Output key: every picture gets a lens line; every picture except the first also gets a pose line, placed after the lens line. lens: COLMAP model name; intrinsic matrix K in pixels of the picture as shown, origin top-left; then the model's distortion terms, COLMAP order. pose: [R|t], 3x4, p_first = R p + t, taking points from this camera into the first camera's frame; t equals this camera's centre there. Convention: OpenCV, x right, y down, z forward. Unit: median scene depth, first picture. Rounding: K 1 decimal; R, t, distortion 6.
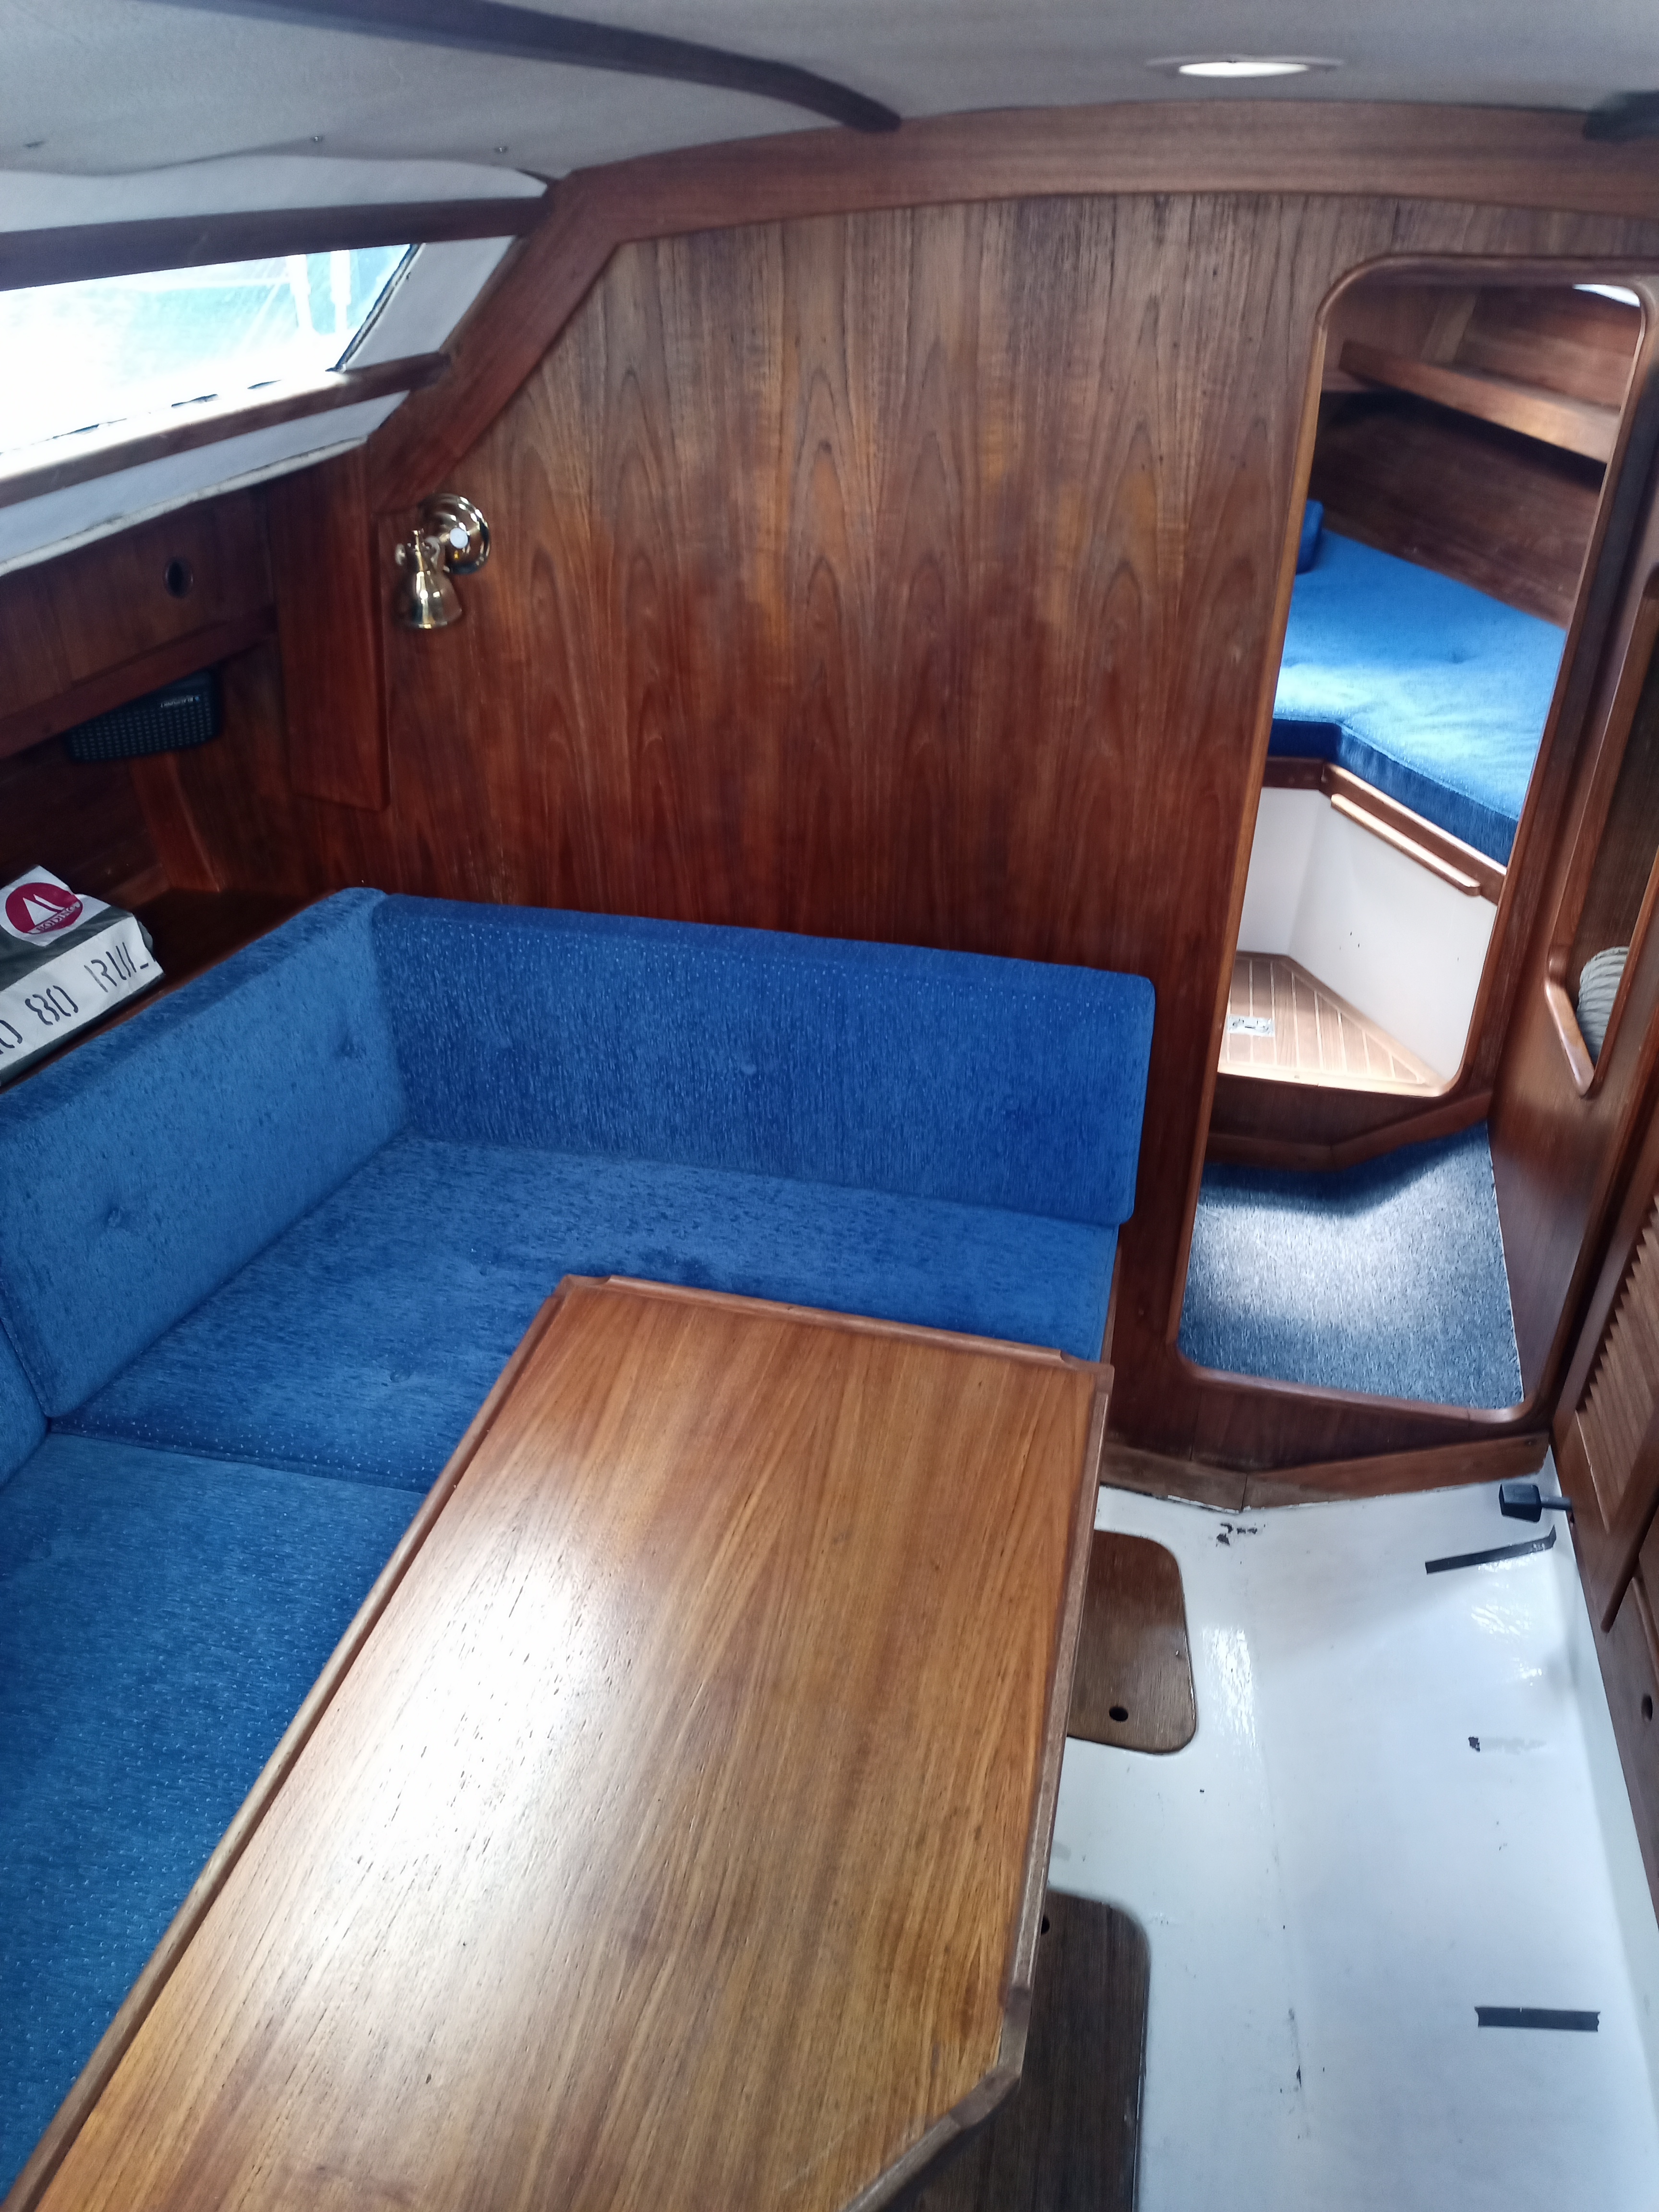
lens RADIAL K [[1621.9, 0, 816.5], [0, 1621.9, 1088.8], [0, 0, 1]] dist [0.070462, -0.069436]
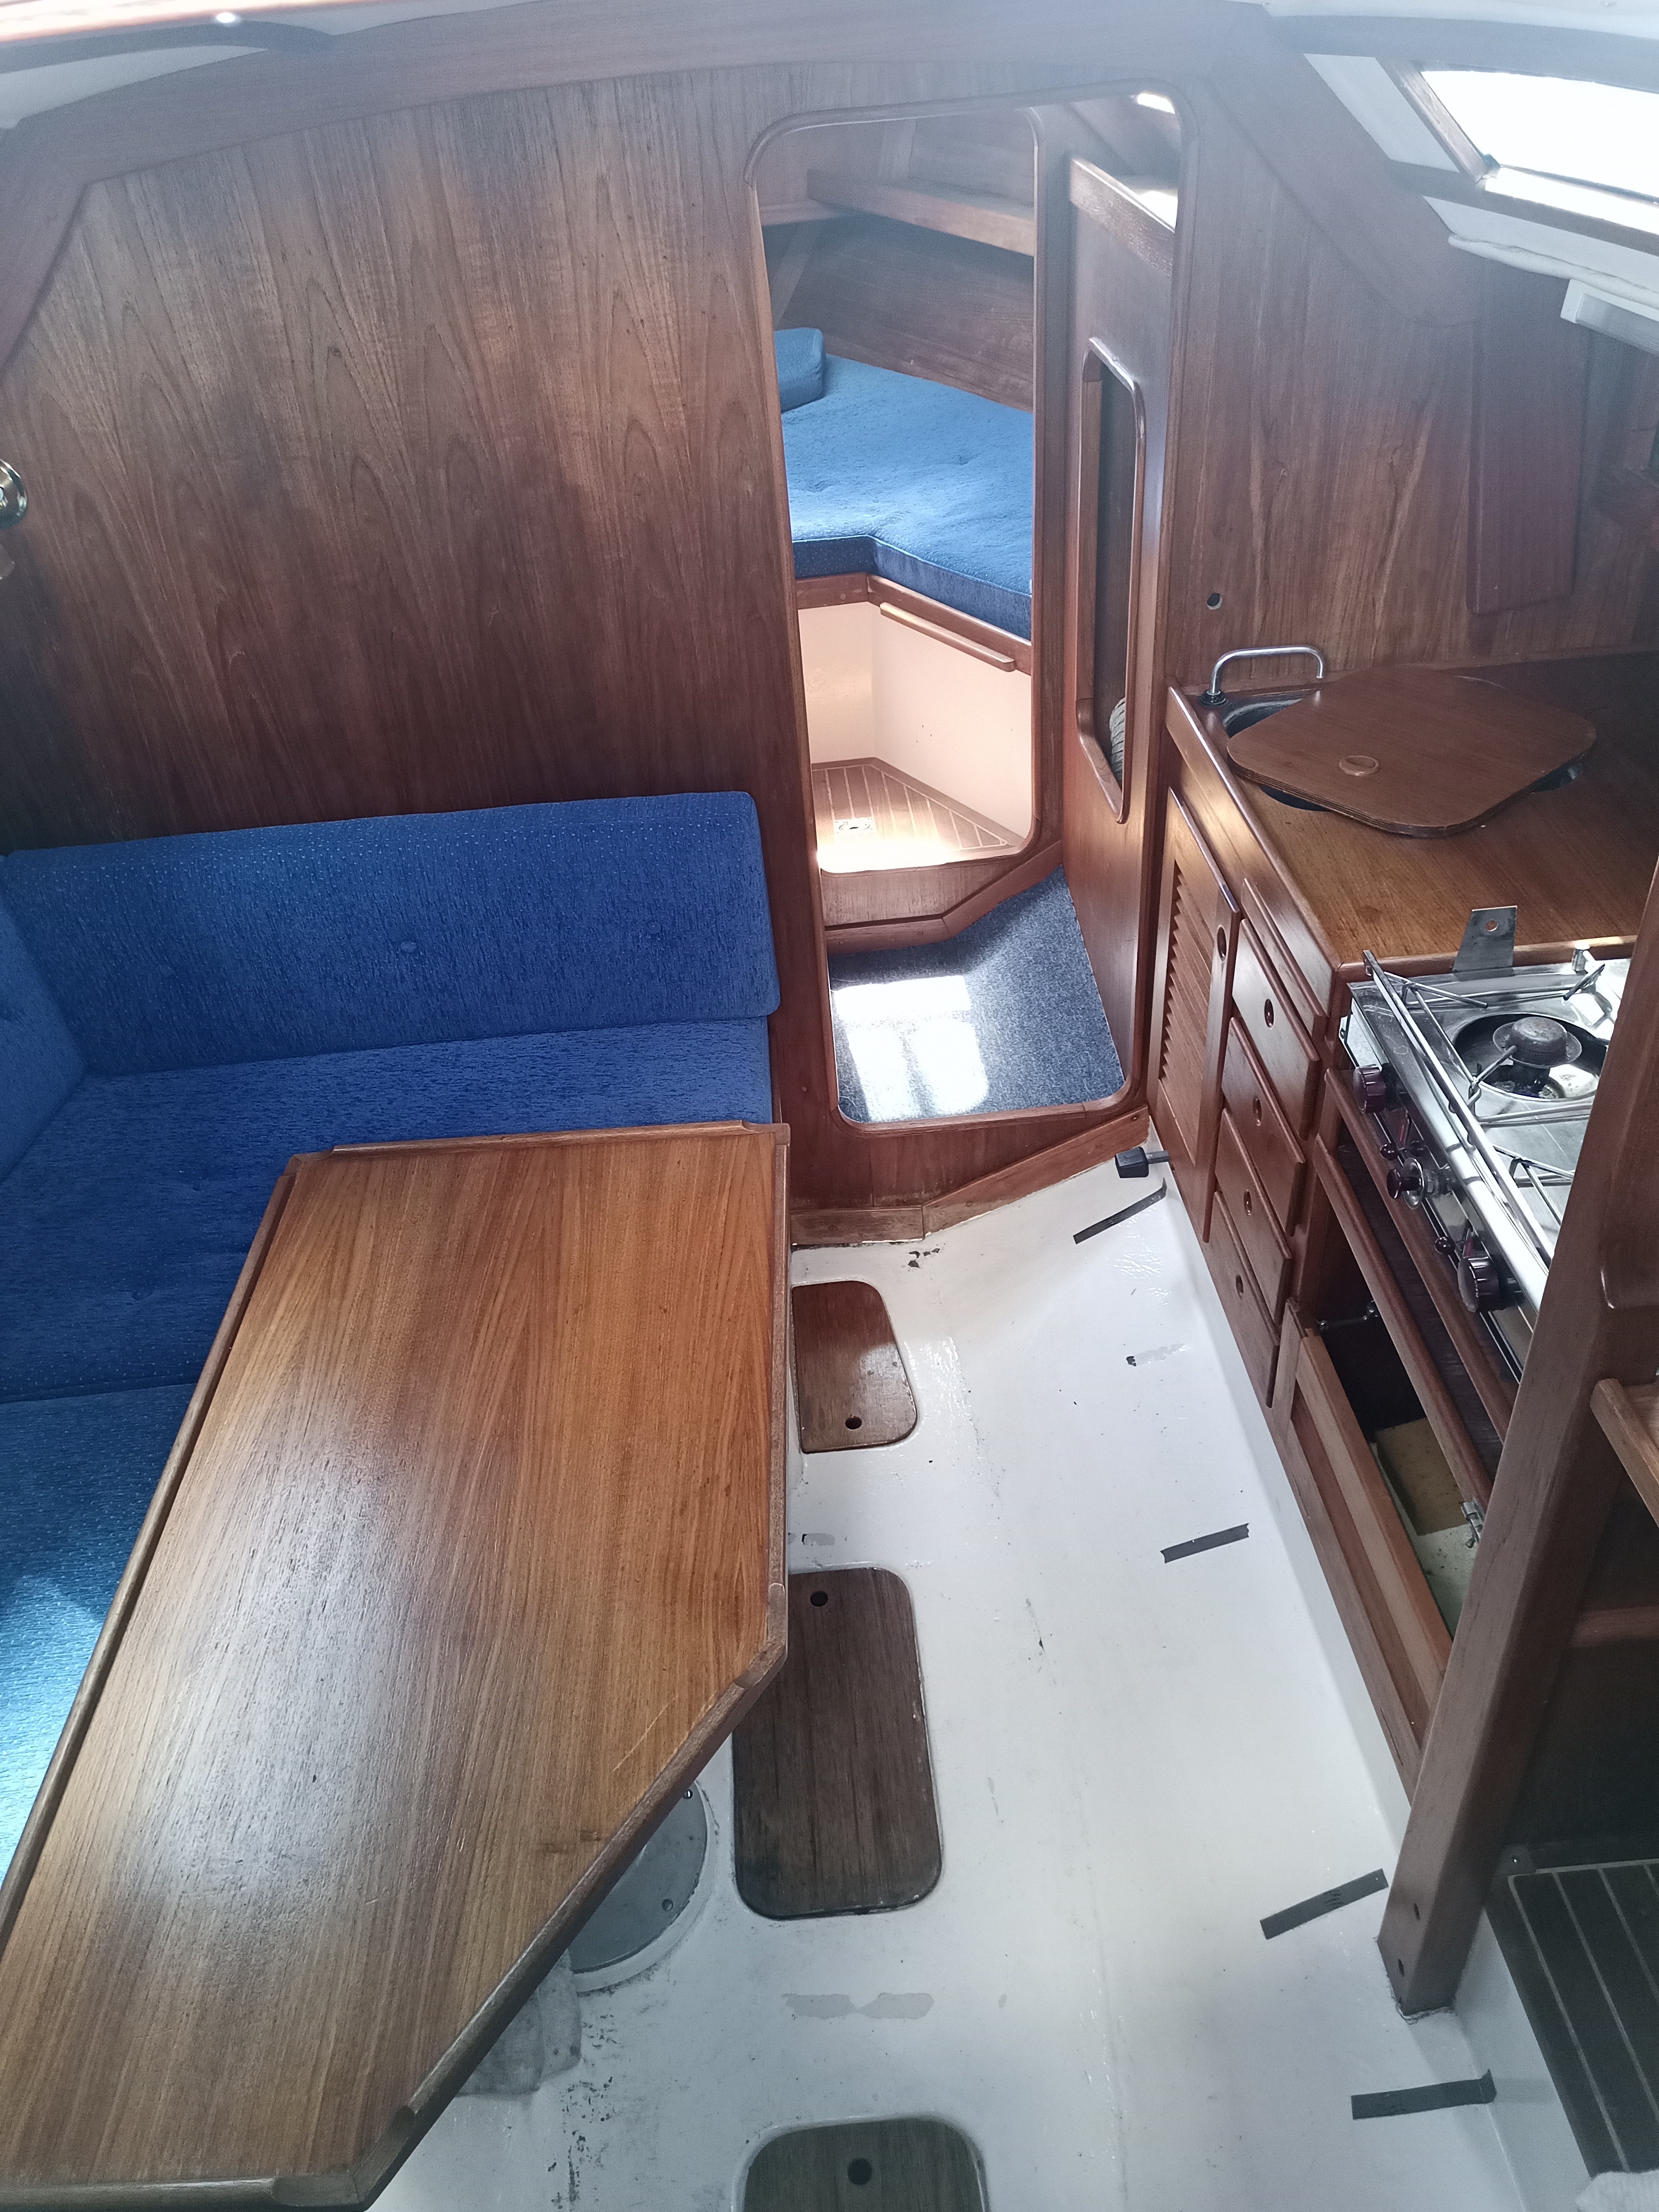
lens RADIAL K [[1591.3, 0, 803.0], [0, 1591.3, 1070.9], [0, 0, 1]] dist [0.057317, -0.068398]
pose [[0.958385, -0.224337, 0.176552, 0.007187], [0.211294, 0.973294, 0.089746, 0.030797], [-0.191970, -0.048707, 0.980191, -0.098263]]
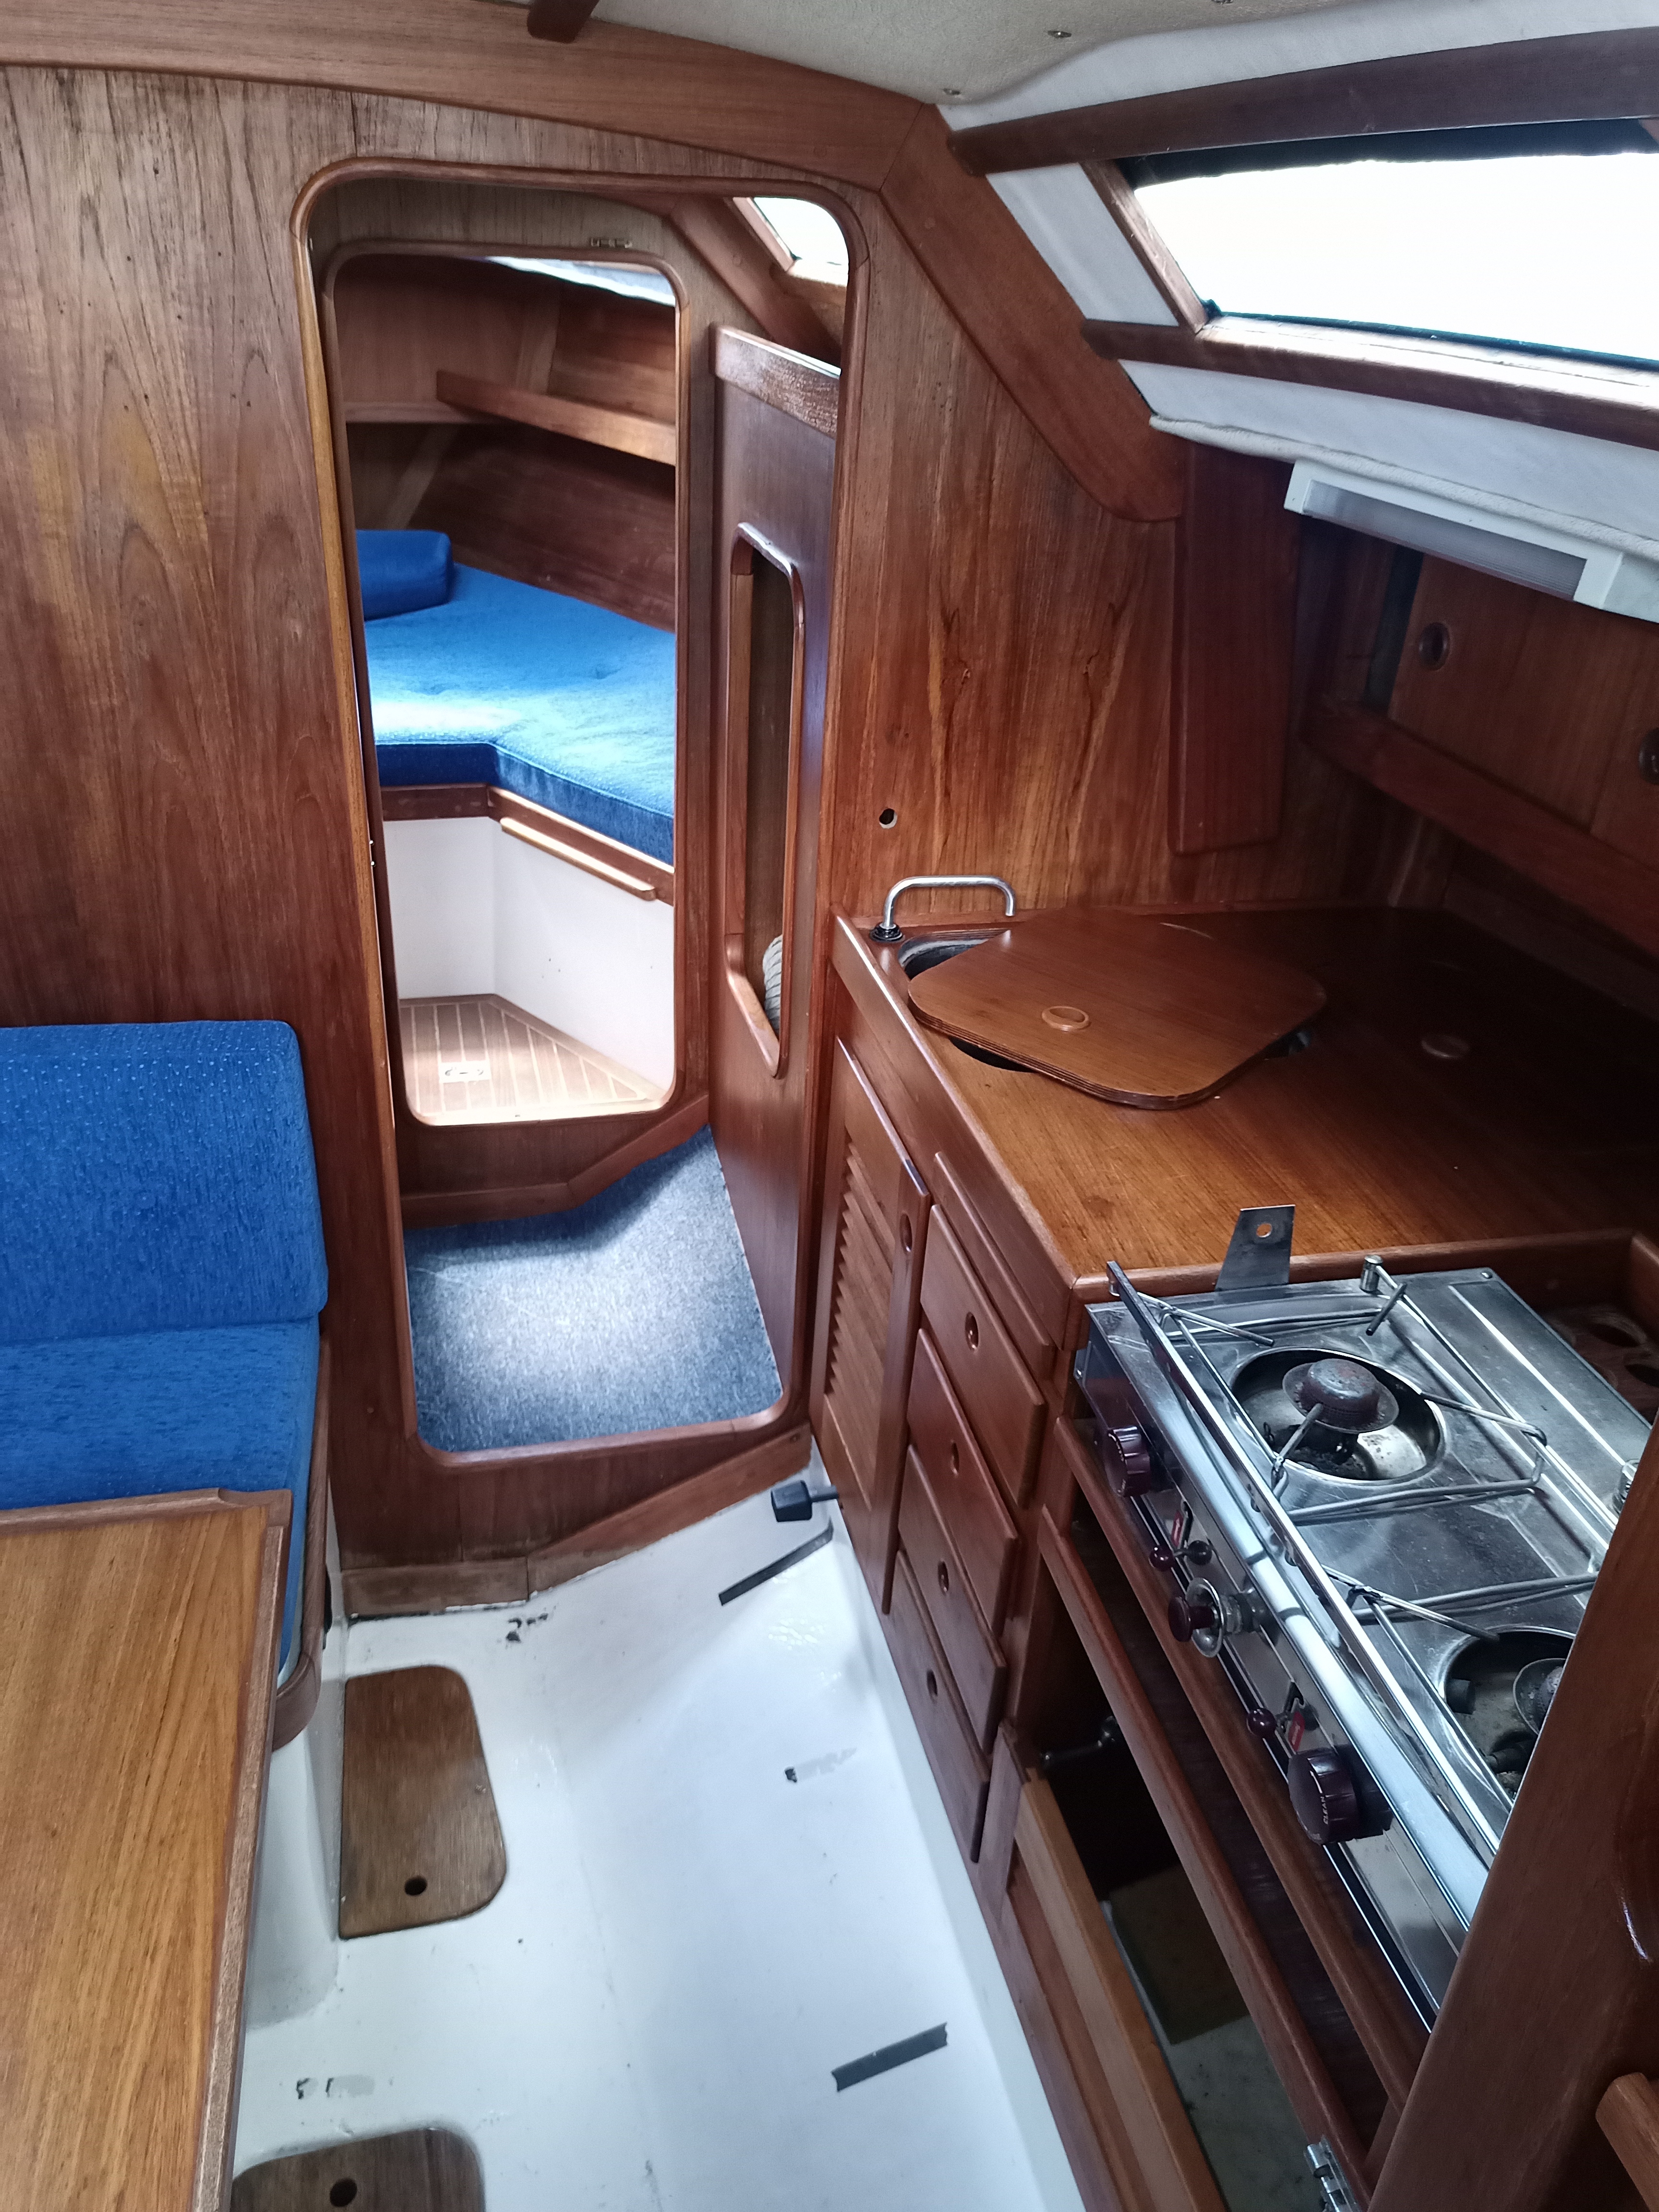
lens RADIAL K [[1648.7, 0, 857.8], [0, 1648.7, 1080.1], [0, 0, 1]] dist [0.050464, -0.046280]
pose [[0.884011, -0.168198, 0.436159, 0.088124], [0.190711, 0.981614, -0.007990, 0.026301], [-0.426796, 0.090244, 0.899834, 0.101371]]
